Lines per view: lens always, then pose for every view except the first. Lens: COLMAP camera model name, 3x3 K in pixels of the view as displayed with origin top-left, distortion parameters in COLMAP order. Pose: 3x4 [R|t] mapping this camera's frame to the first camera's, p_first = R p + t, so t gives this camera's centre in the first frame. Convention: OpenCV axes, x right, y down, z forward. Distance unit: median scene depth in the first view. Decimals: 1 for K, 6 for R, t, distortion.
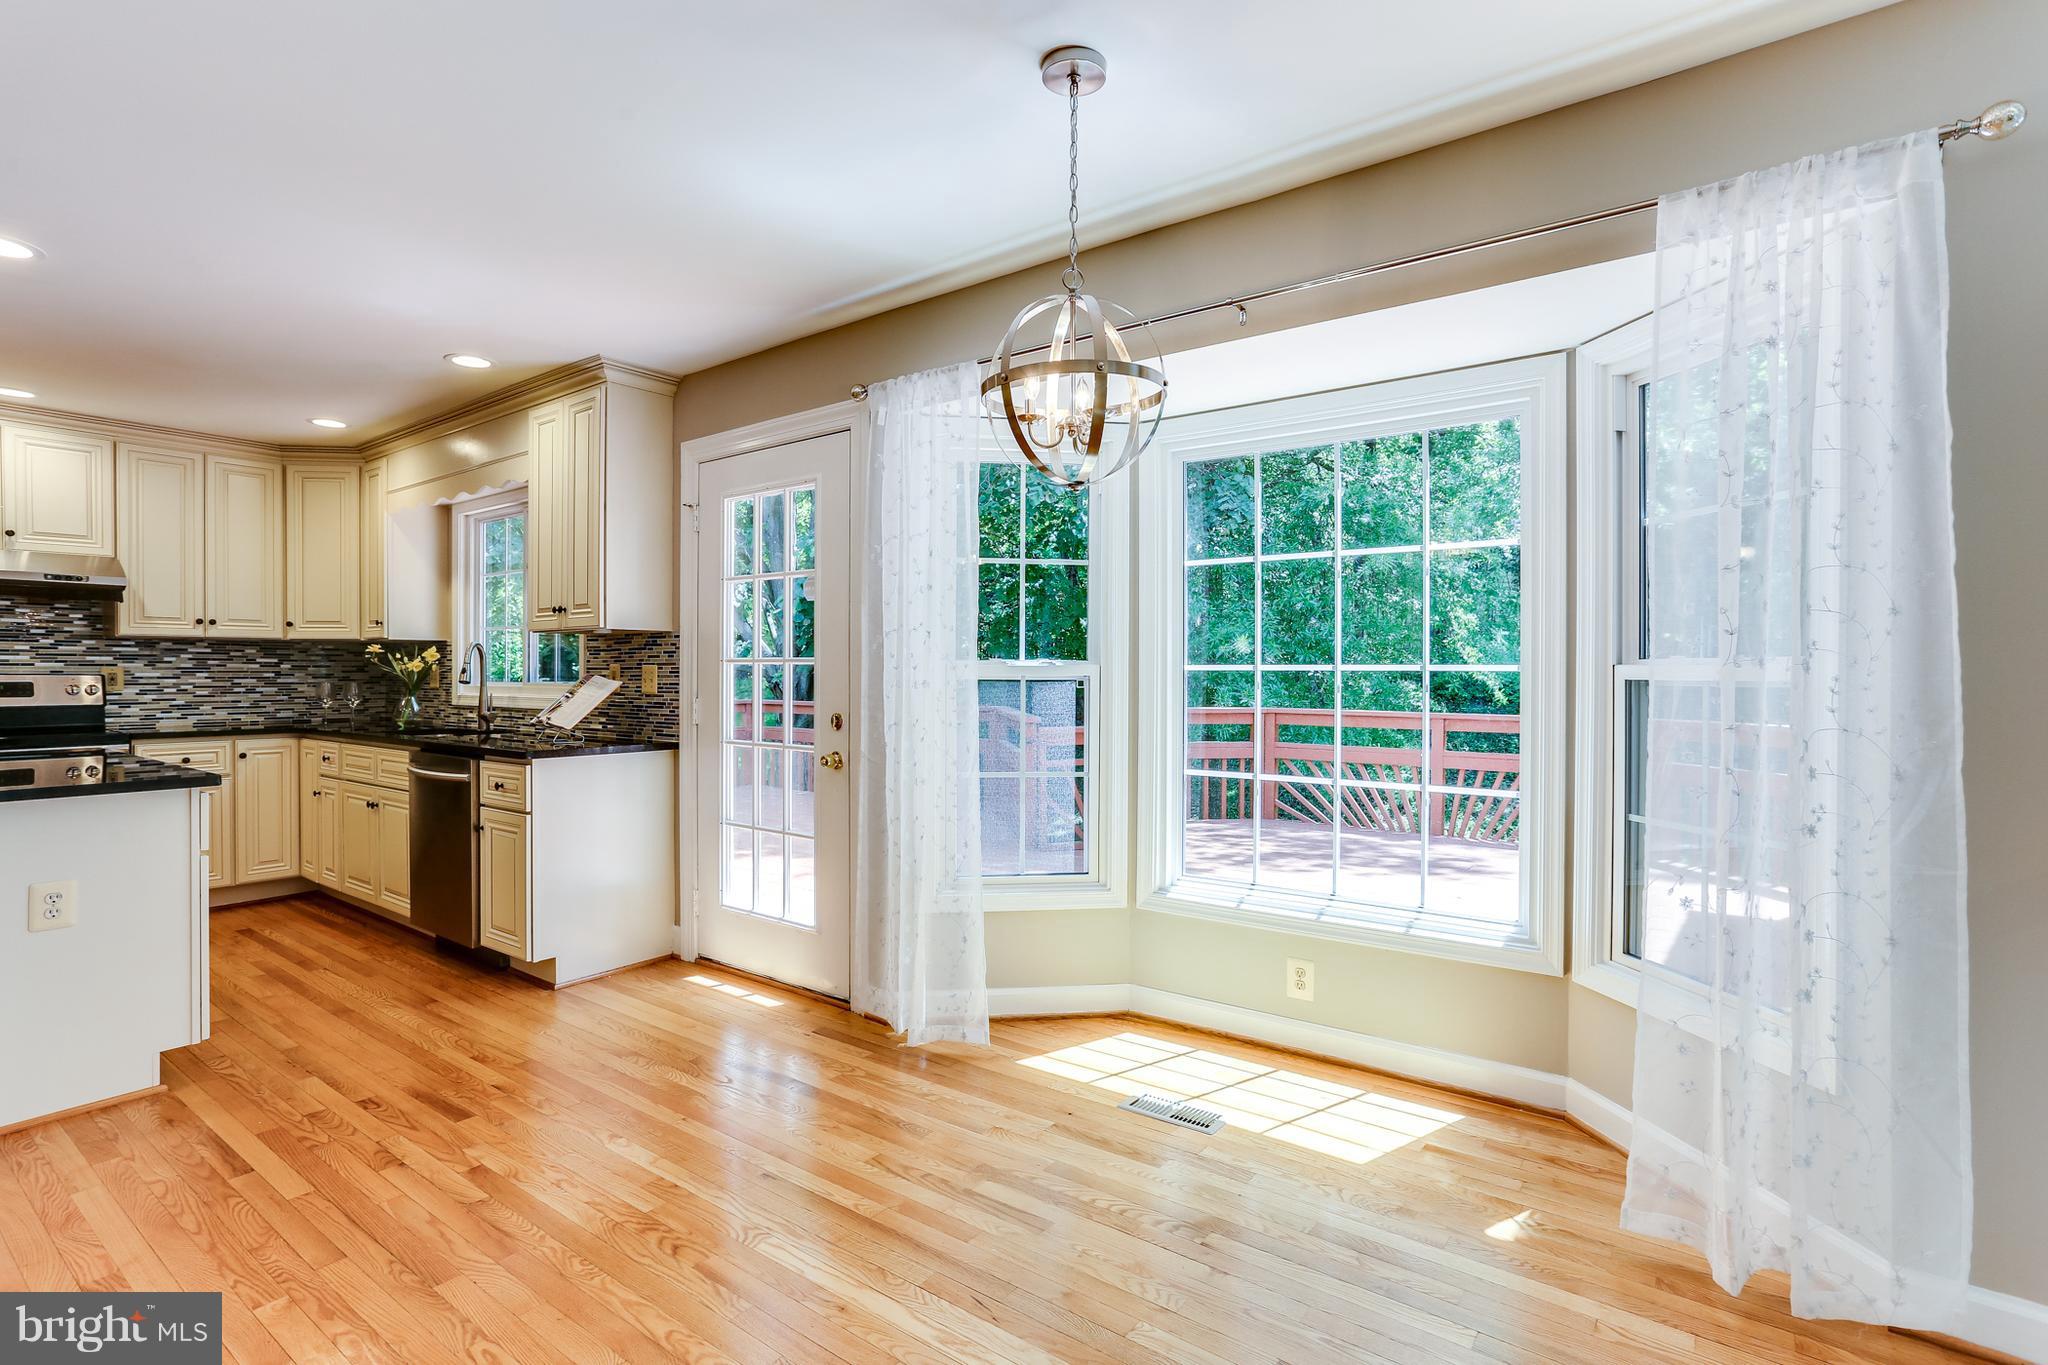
lens RADIAL K [[985.1, 0, 1052.0], [0, 985.1, 675.7], [0, 0, 1]] dist [-0.024641, 0.011156]
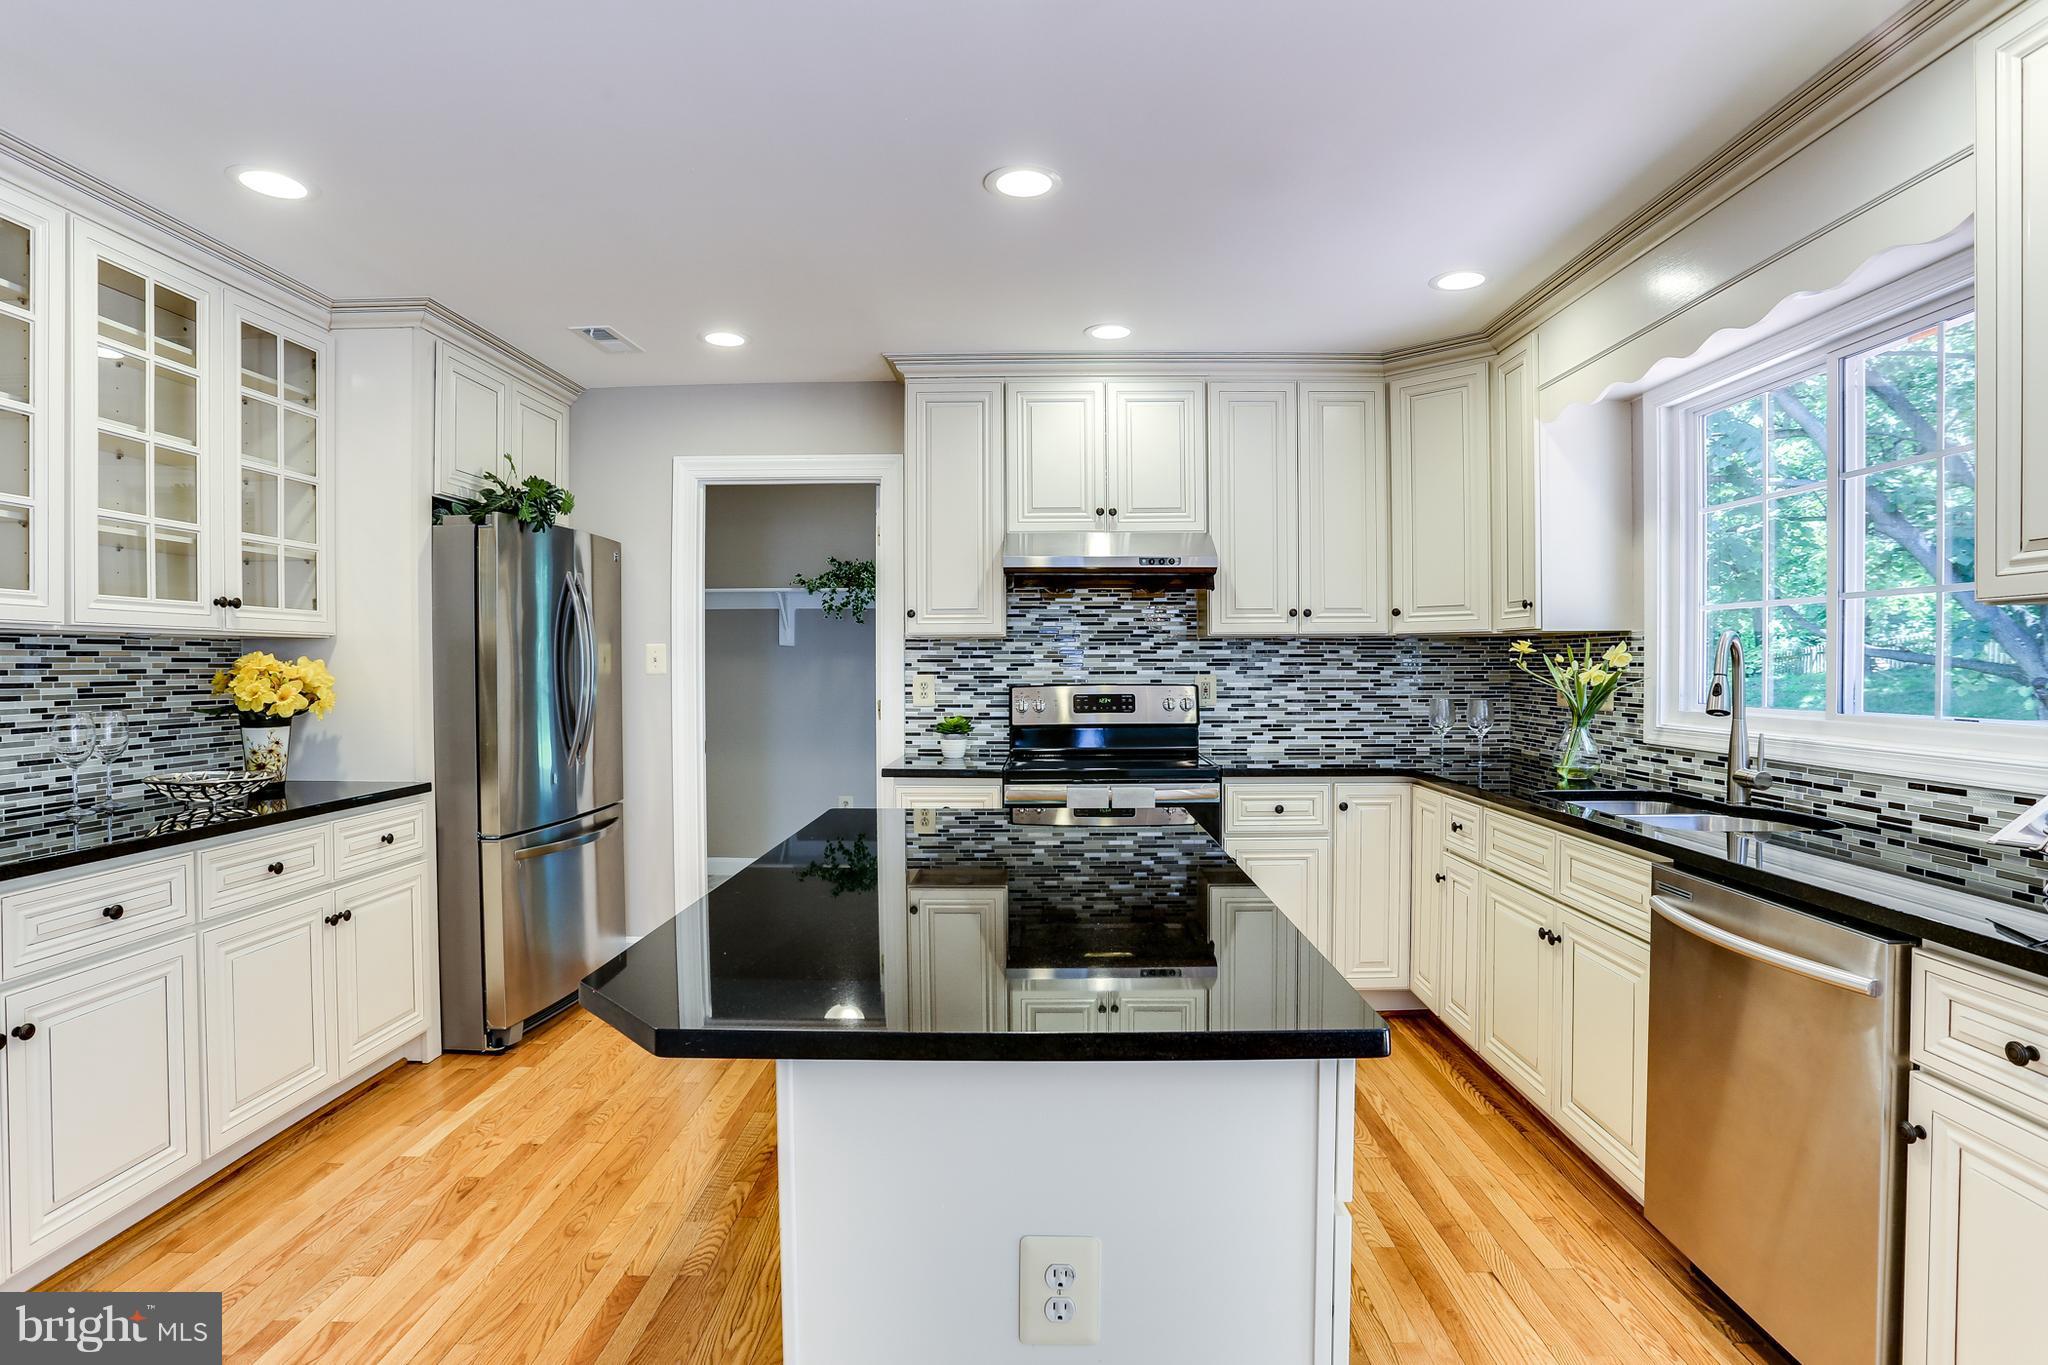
lens RADIAL K [[1038.9, 0, 1013.8], [0, 1038.9, 677.1], [0, 0, 1]] dist [-0.045100, 0.012453]
pose [[0.569571, 0.008278, -0.821900, -0.360619], [0.000395, 0.999946, 0.010344, -0.016058], [0.821942, -0.006216, 0.569537, 0.389555]]
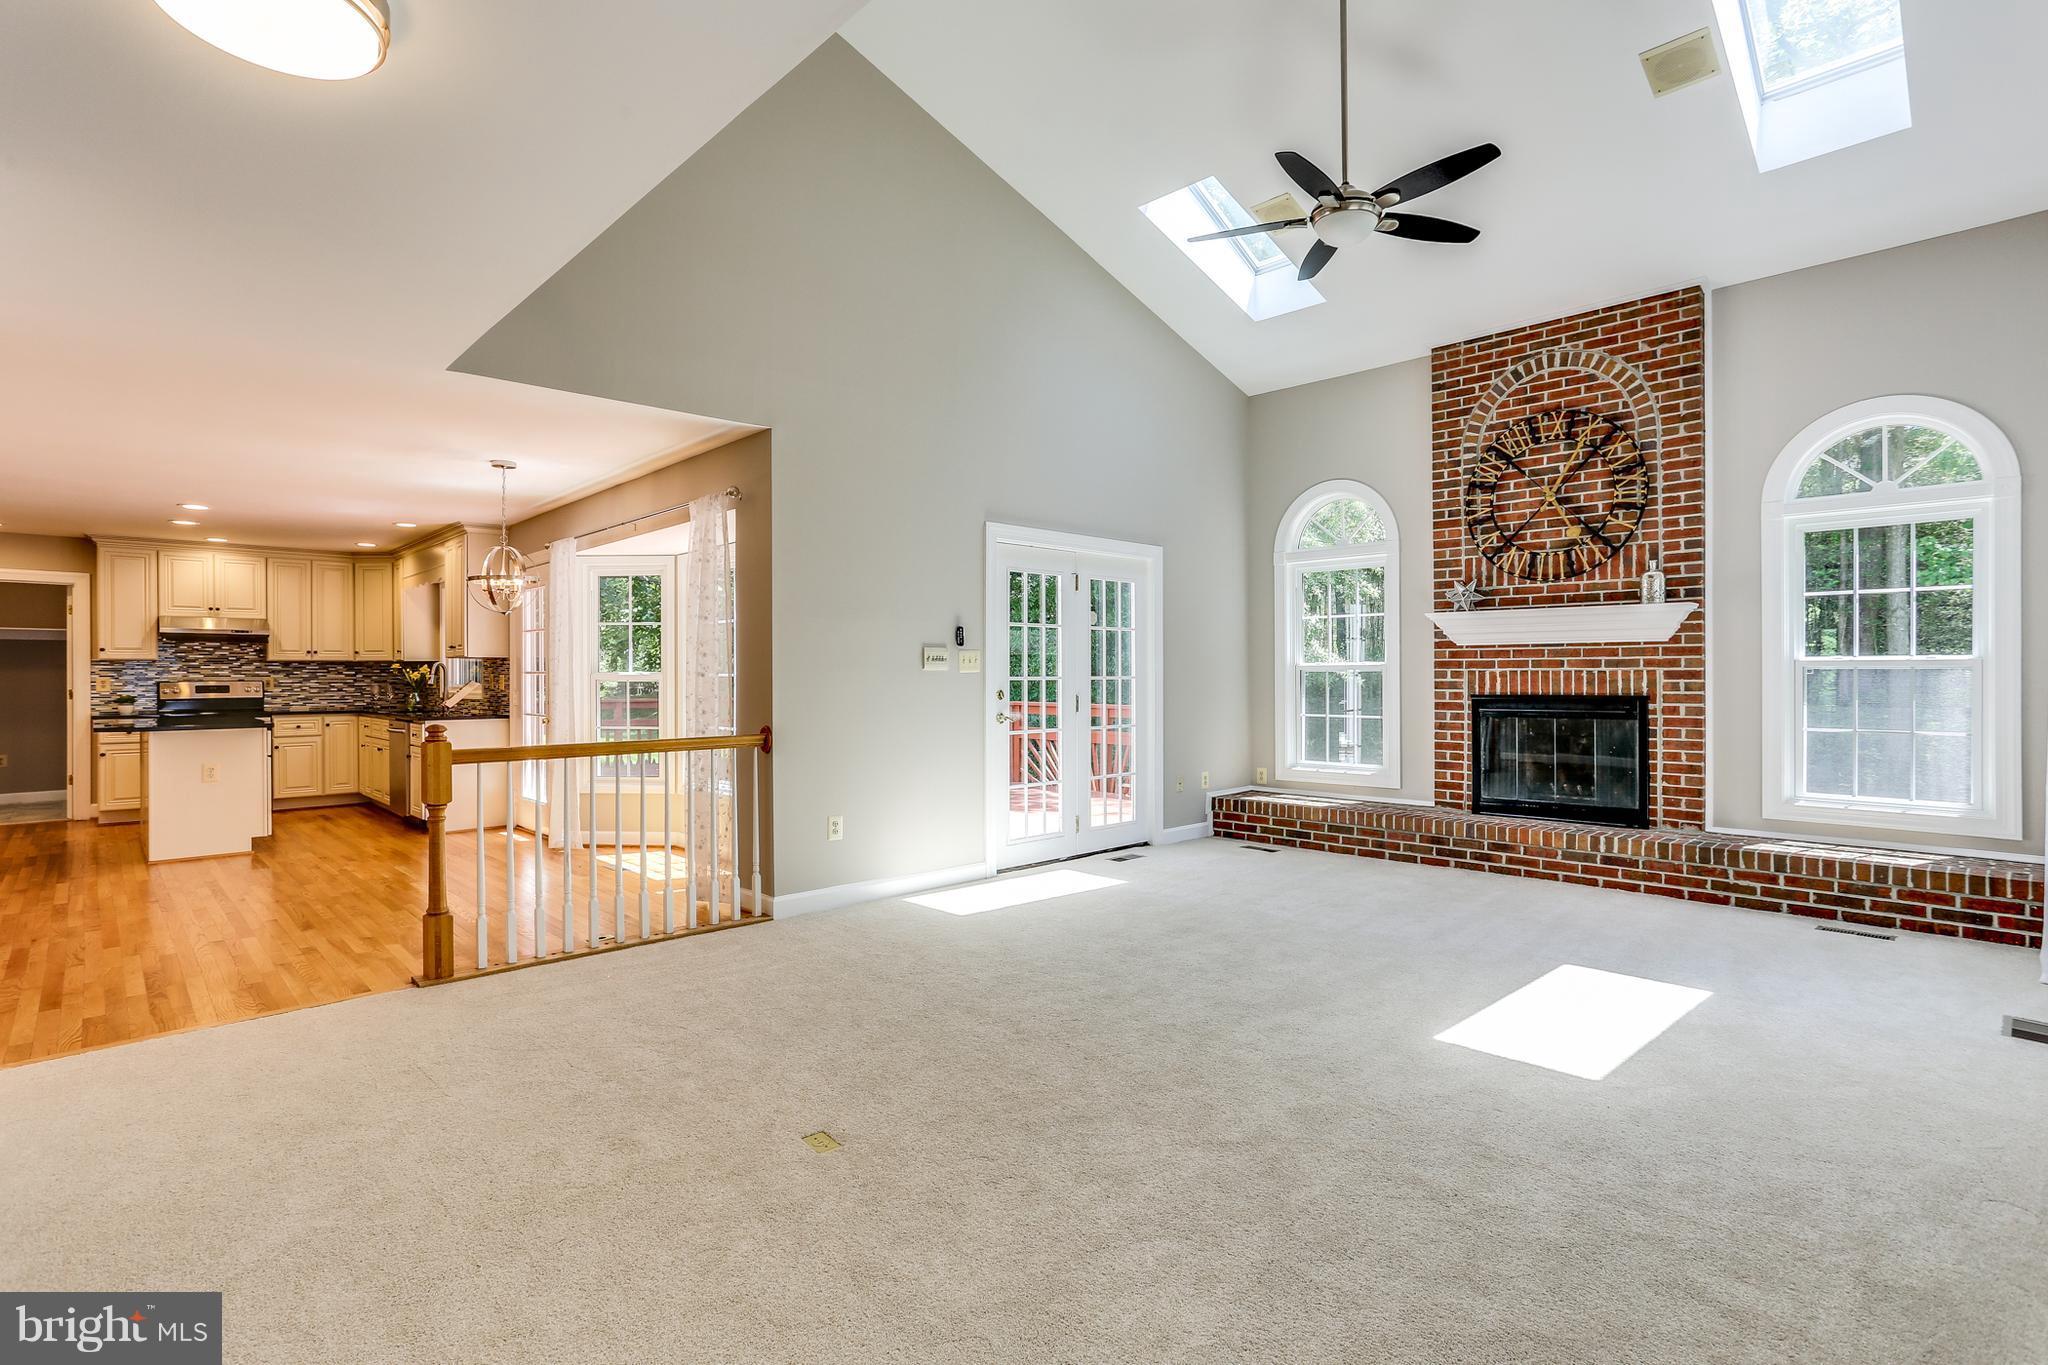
lens RADIAL K [[985.1, 0, 1043.8], [0, 985.1, 673.6], [0, 0, 1]] dist [-0.024641, 0.011156]
pose [[0.987504, -0.007394, -0.157423, 0.791176], [0.006356, 0.999955, -0.007097, 0.006907], [0.157468, 0.006008, 0.987506, -0.606313]]
